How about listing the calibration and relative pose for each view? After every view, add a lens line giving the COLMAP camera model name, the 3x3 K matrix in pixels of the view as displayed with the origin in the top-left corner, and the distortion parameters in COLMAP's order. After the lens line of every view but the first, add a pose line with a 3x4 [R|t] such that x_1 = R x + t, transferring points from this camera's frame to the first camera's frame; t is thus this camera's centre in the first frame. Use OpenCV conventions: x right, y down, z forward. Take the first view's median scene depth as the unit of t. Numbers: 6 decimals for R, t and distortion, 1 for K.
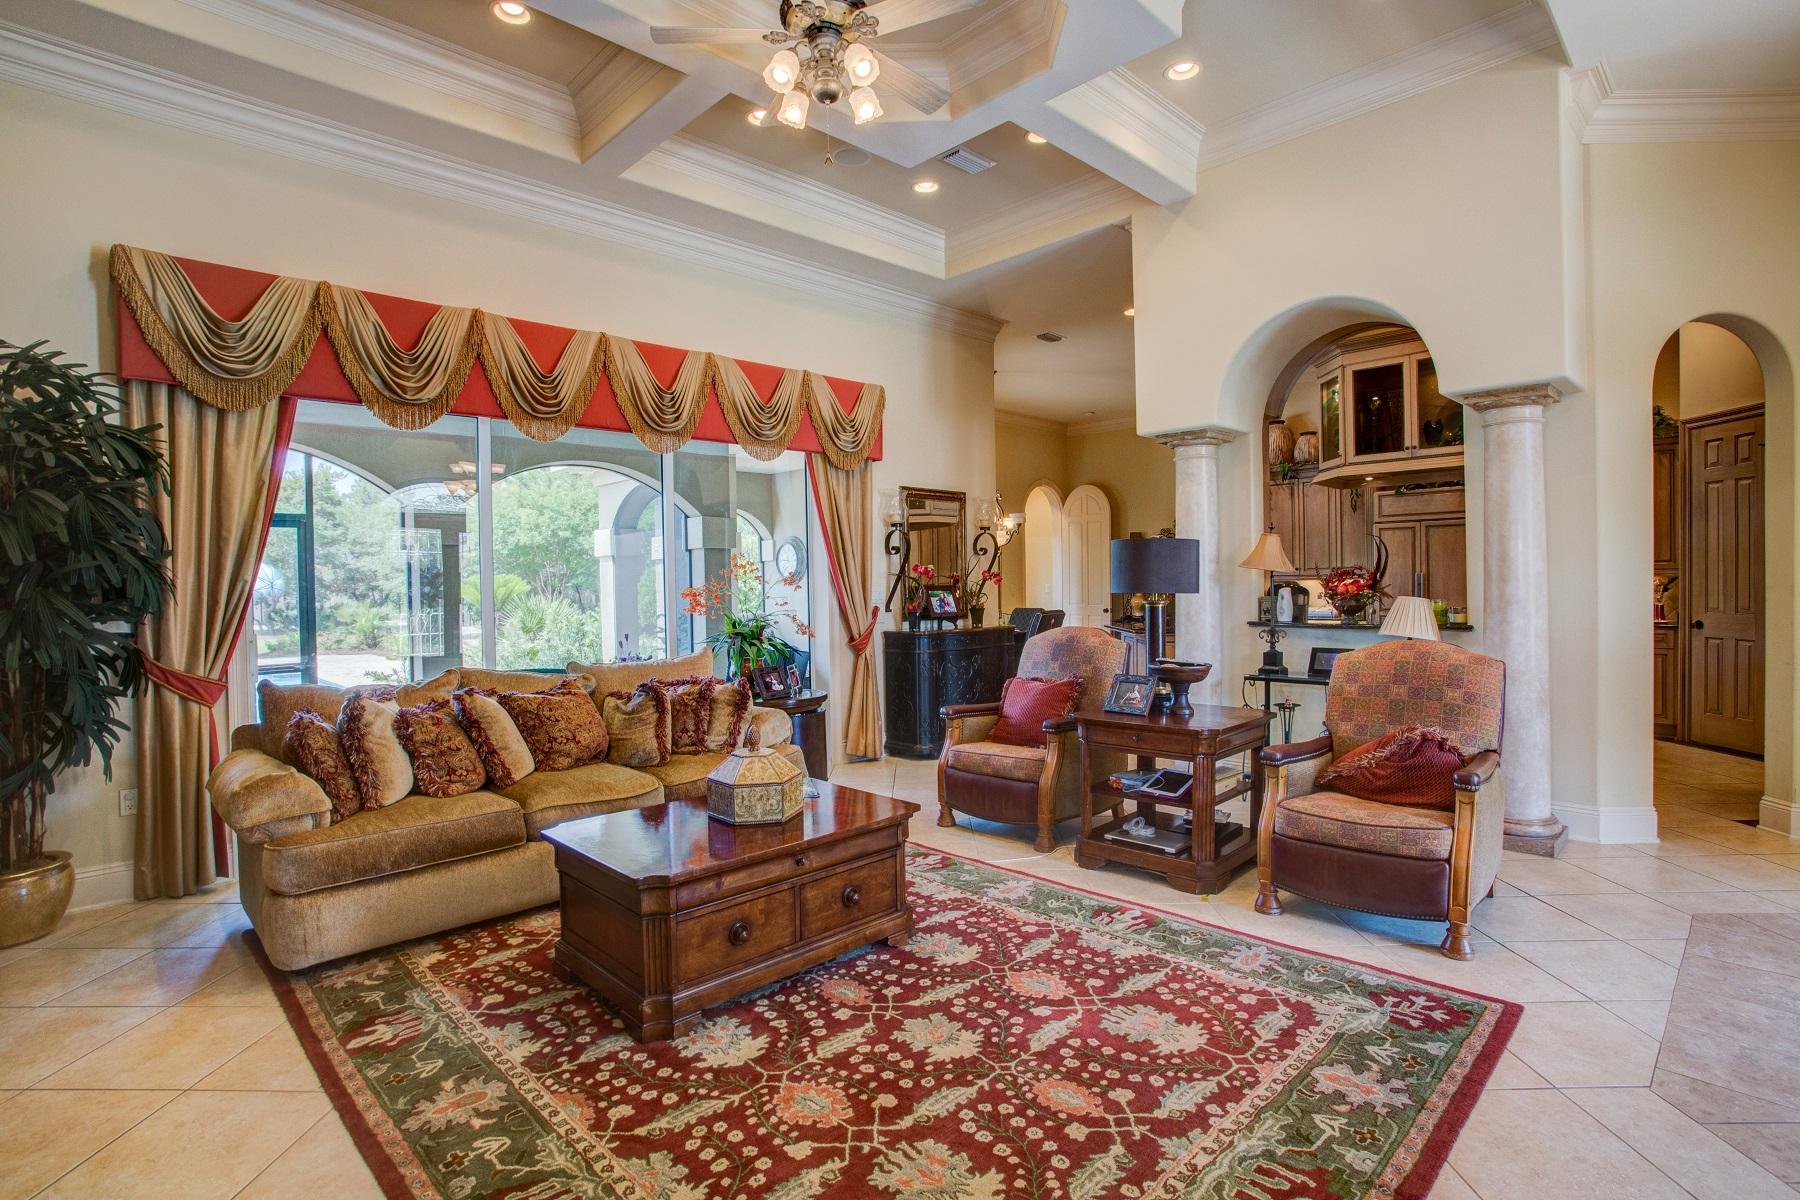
lens RADIAL K [[868.5, 0, 889.9], [0, 868.5, 597.4], [0, 0, 1]] dist [-0.050186, 0.005157]
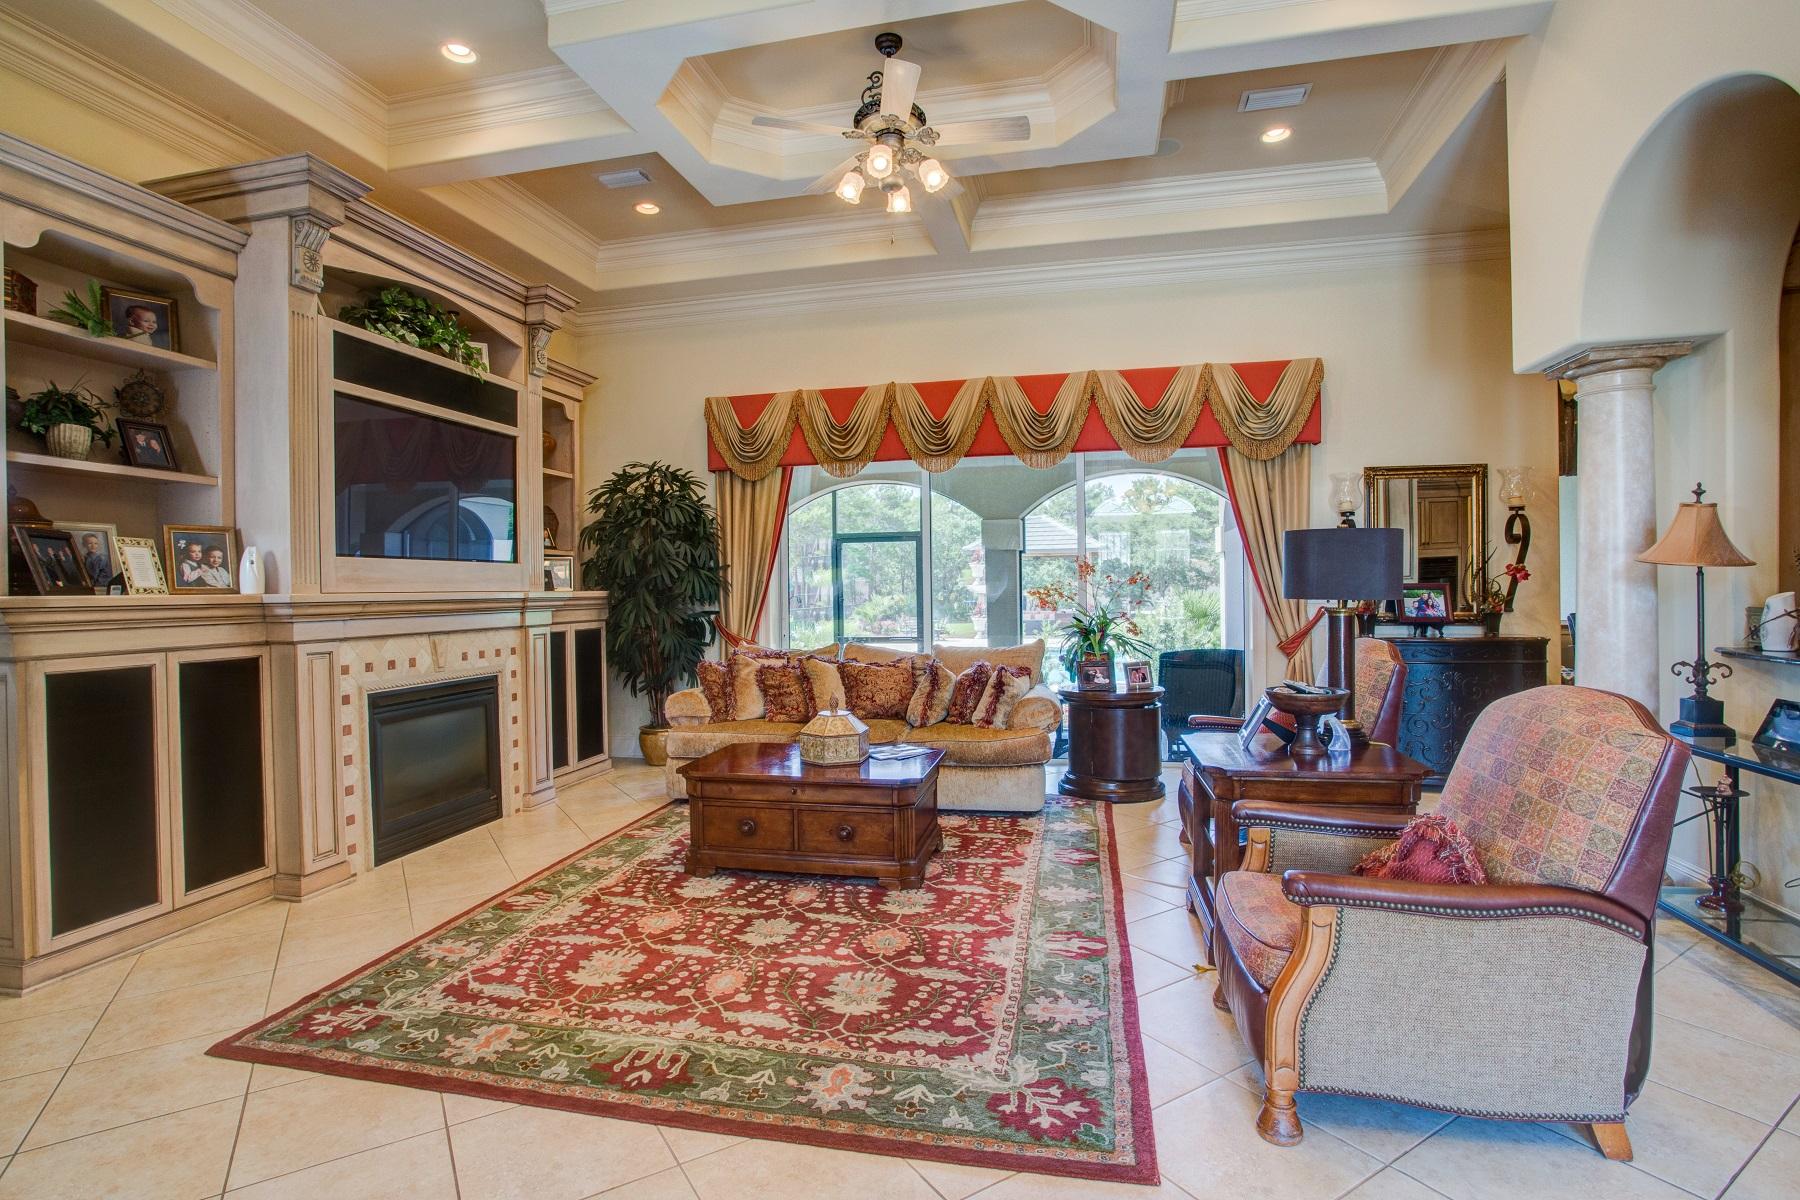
lens RADIAL K [[868.5, 0, 890.2], [0, 868.5, 593.9], [0, 0, 1]] dist [-0.050186, 0.005157]
pose [[0.552254, 0.013795, -0.833562, 1.178519], [-0.009066, 0.999903, 0.010542, -0.022023], [0.833627, 0.001736, 0.552325, 0.393296]]
